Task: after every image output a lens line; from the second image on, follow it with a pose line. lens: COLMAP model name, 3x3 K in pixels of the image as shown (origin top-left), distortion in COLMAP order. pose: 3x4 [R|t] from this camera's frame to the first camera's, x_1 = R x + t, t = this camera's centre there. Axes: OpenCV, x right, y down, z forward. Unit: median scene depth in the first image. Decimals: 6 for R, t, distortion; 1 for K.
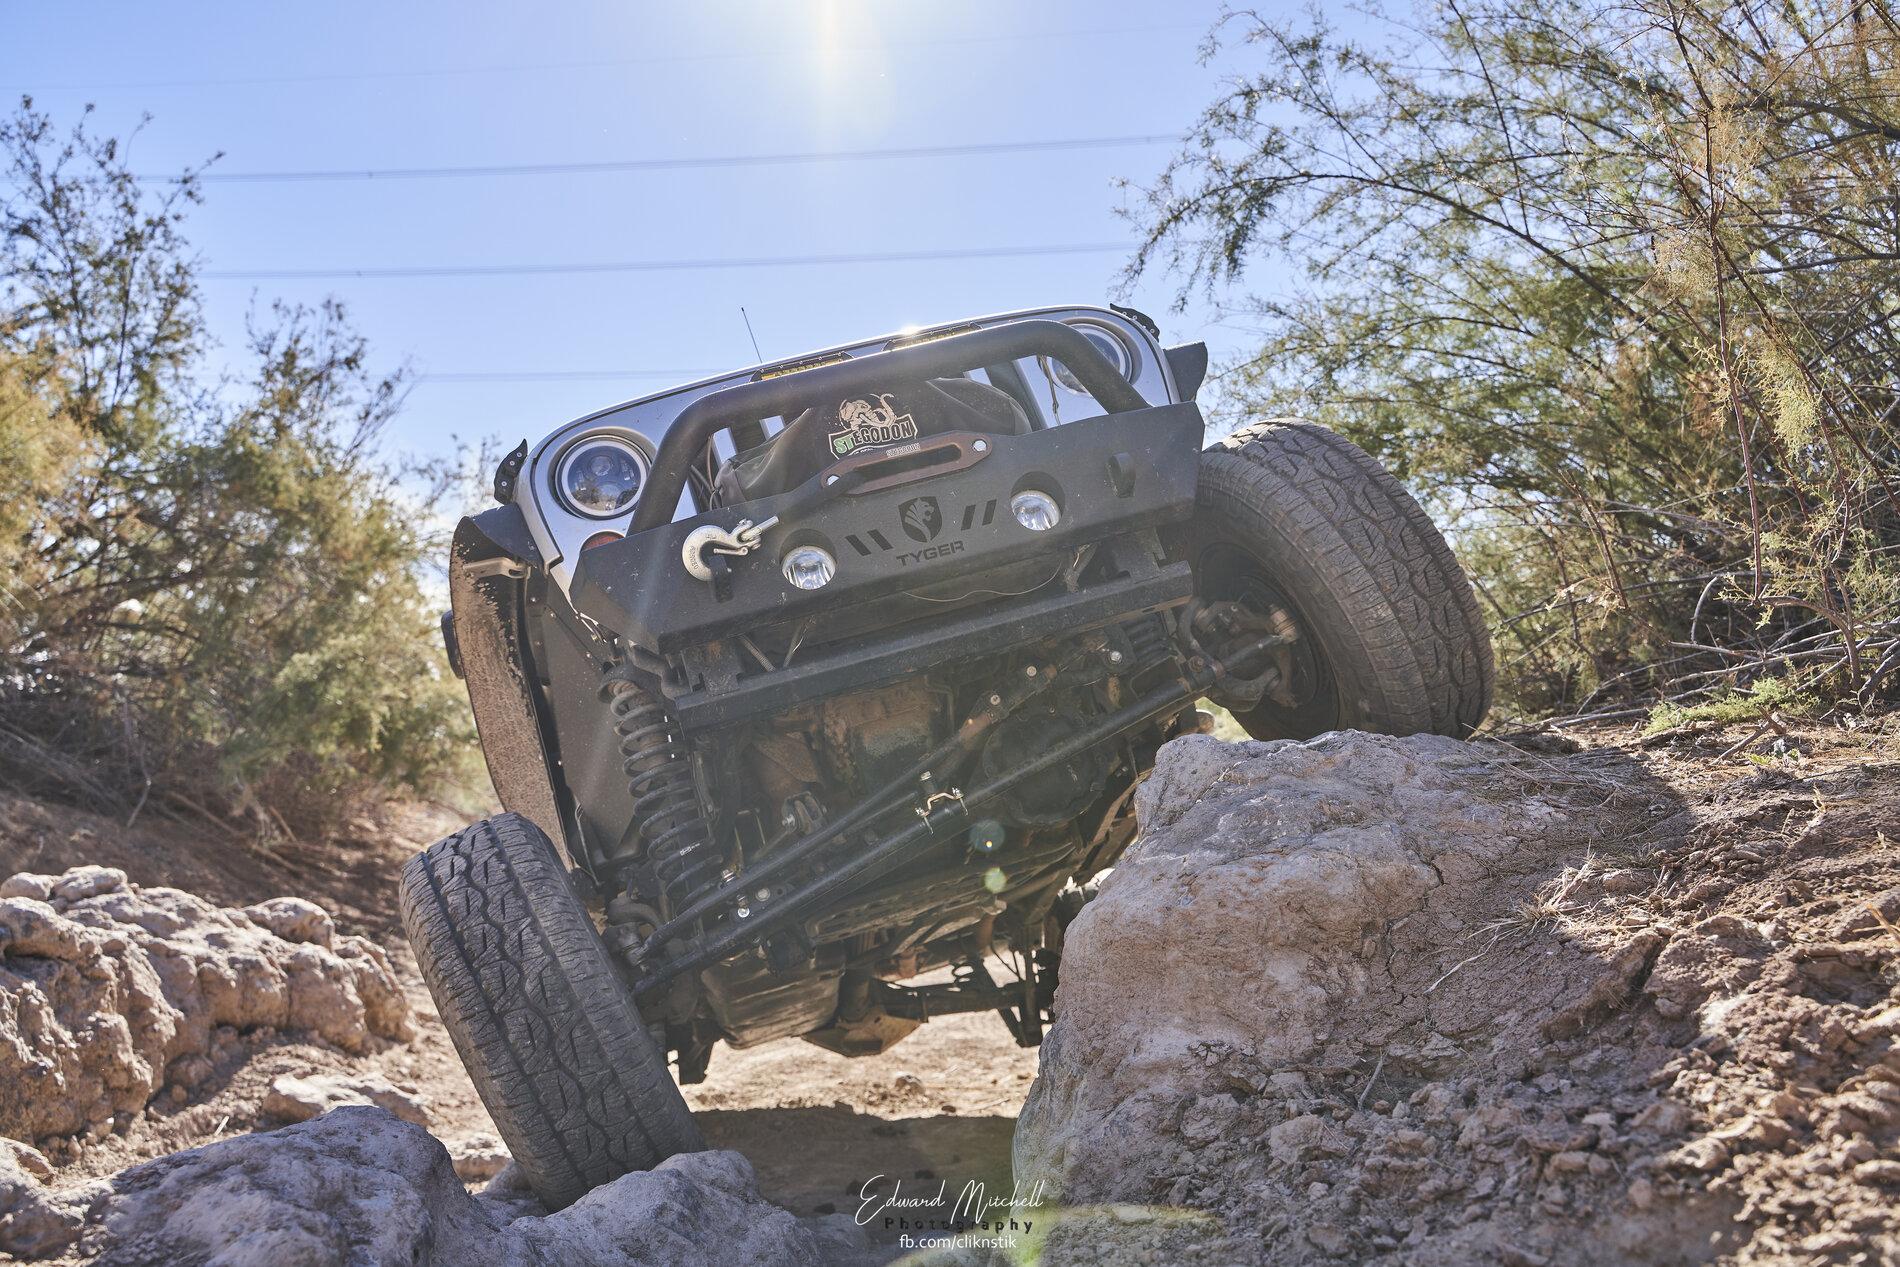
lens RADIAL K [[1748.7, 0, 950.0], [0, 1748.7, 633.5], [0, 0, 1]] dist [-0.081151, 0.104508]
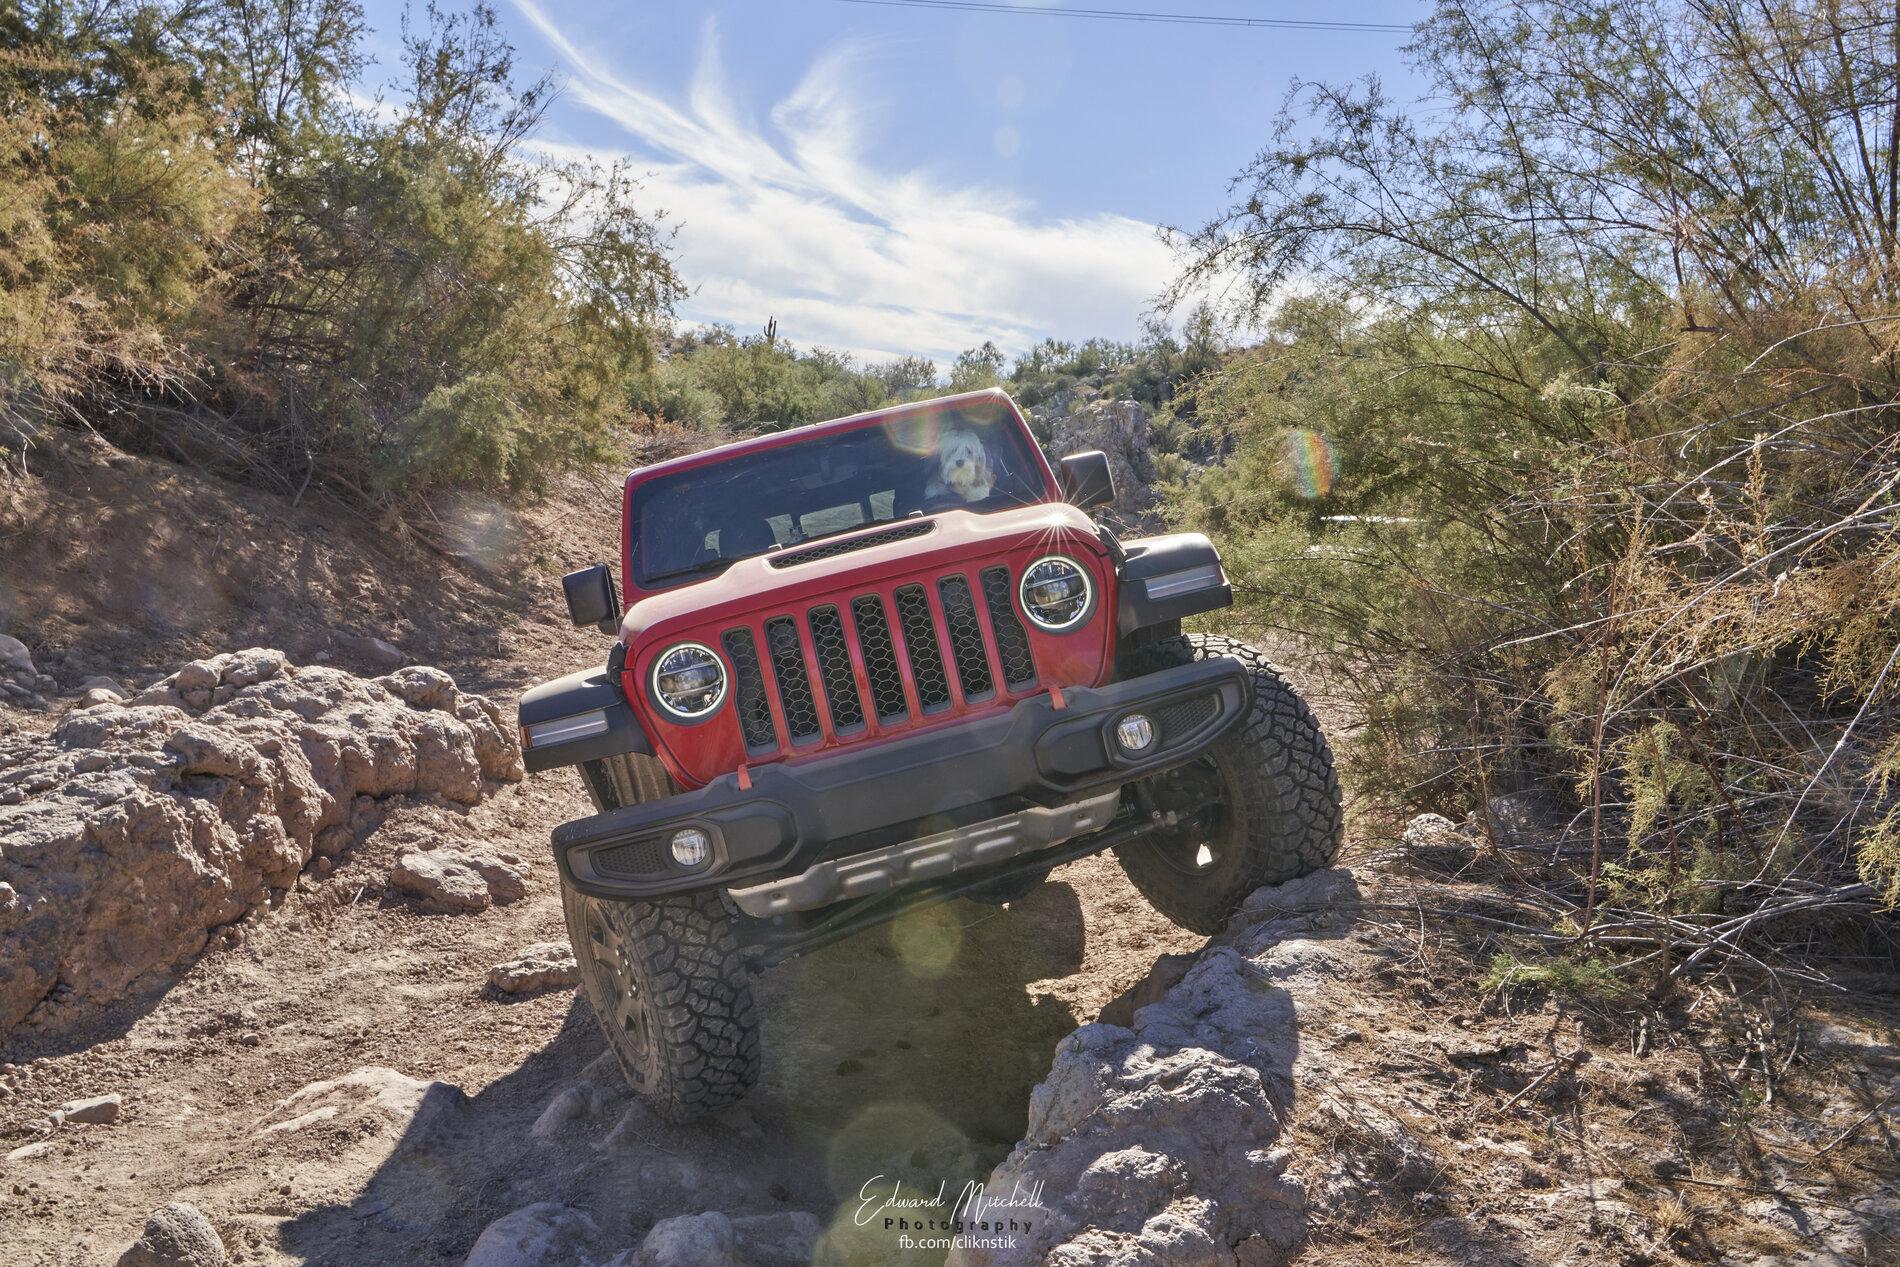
lens RADIAL K [[1532.8, 0, 950.0], [0, 1532.8, 633.5], [0, 0, 1]] dist [0.004027, -0.008911]
pose [[0.993718, 0.106831, -0.033343, 0.018709], [-0.095832, 0.966154, 0.239504, -0.197746], [0.057801, -0.234804, 0.970323, -0.005322]]
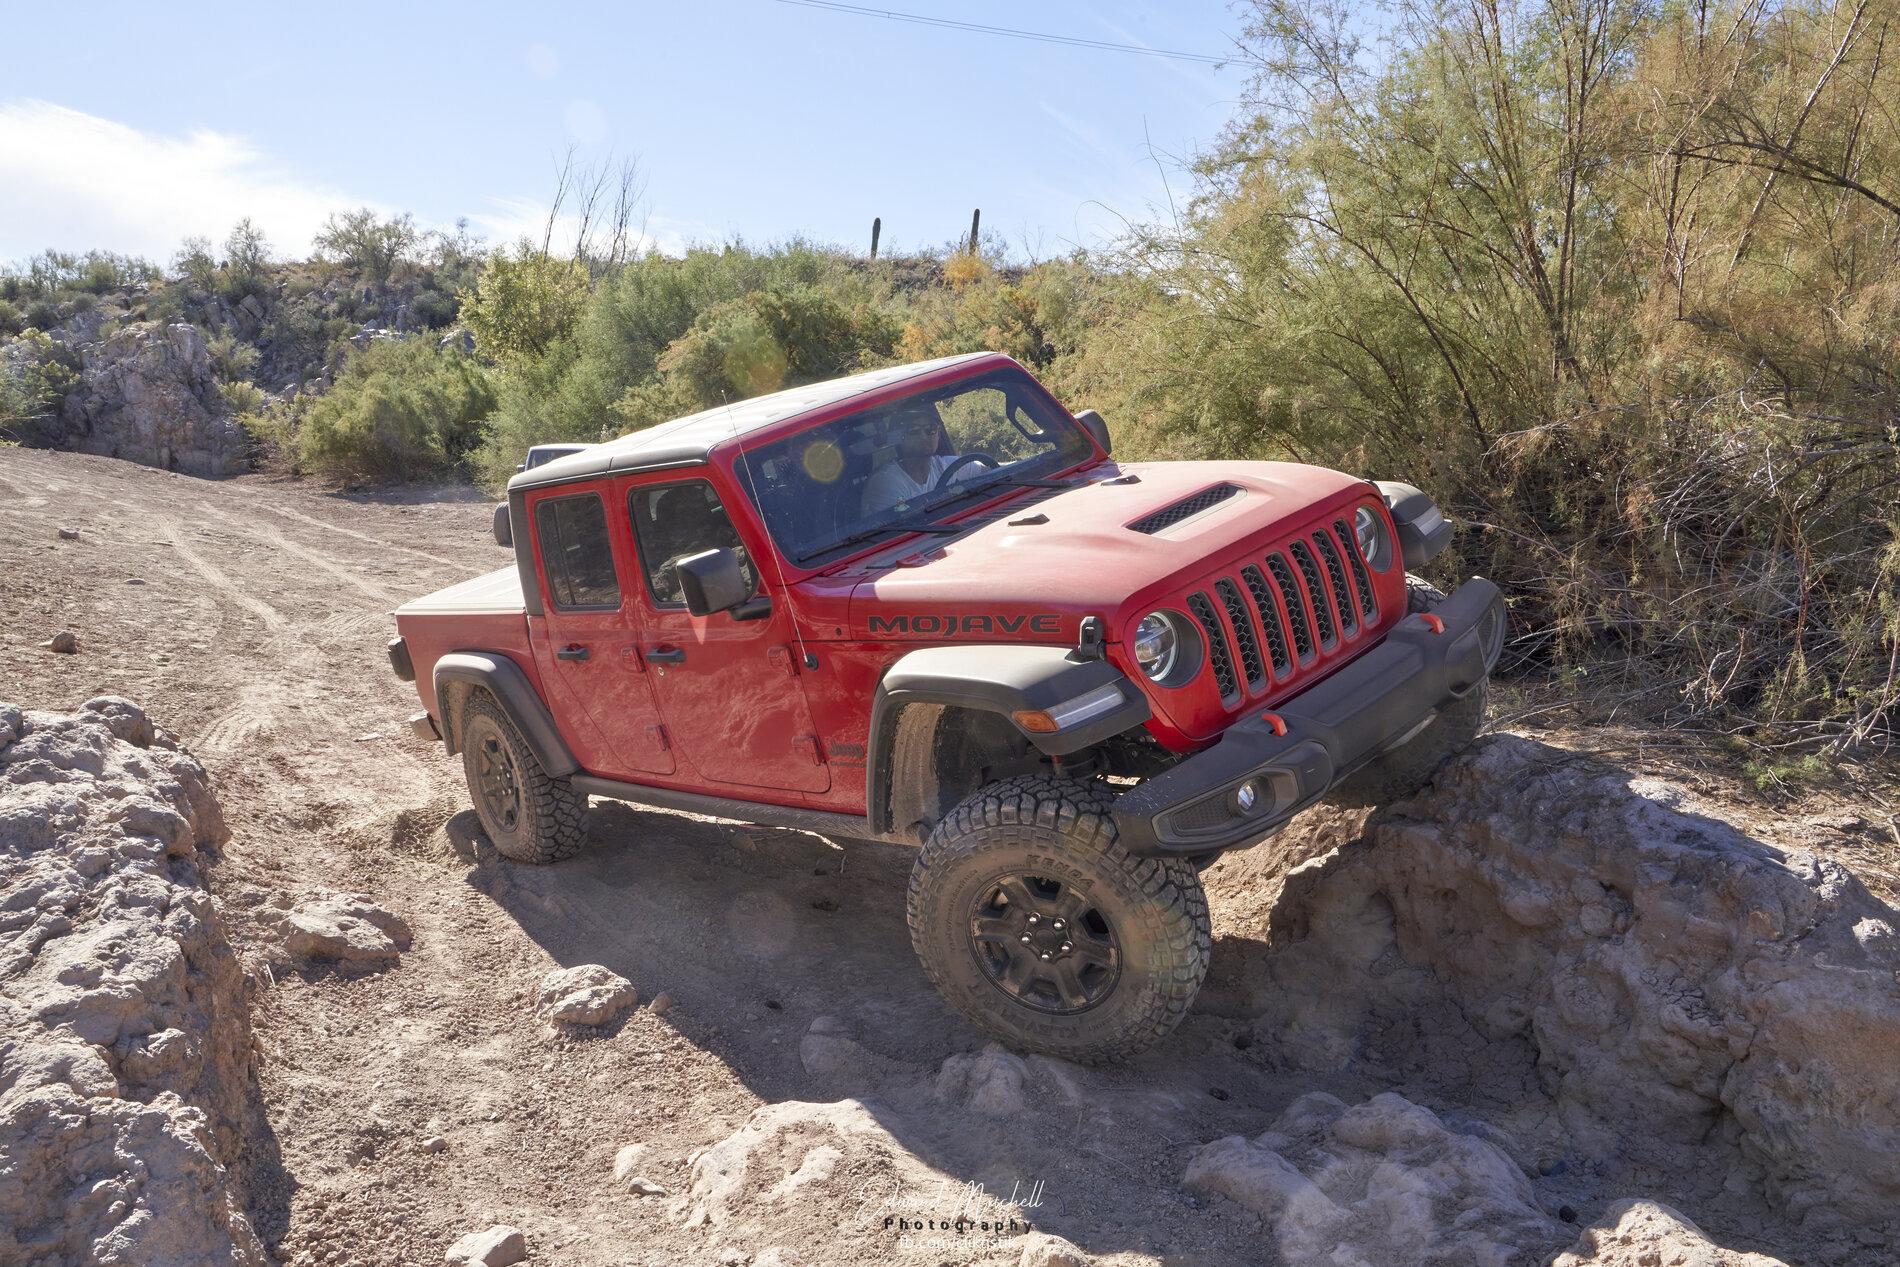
lens RADIAL K [[1532.8, 0, 950.0], [0, 1532.8, 633.5], [0, 0, 1]] dist [0.004027, -0.008911]
pose [[0.843087, -0.003681, 0.537765, -0.554784], [-0.133972, 0.967012, 0.216655, -0.155824], [-0.520822, -0.254704, 0.814782, 0.099421]]
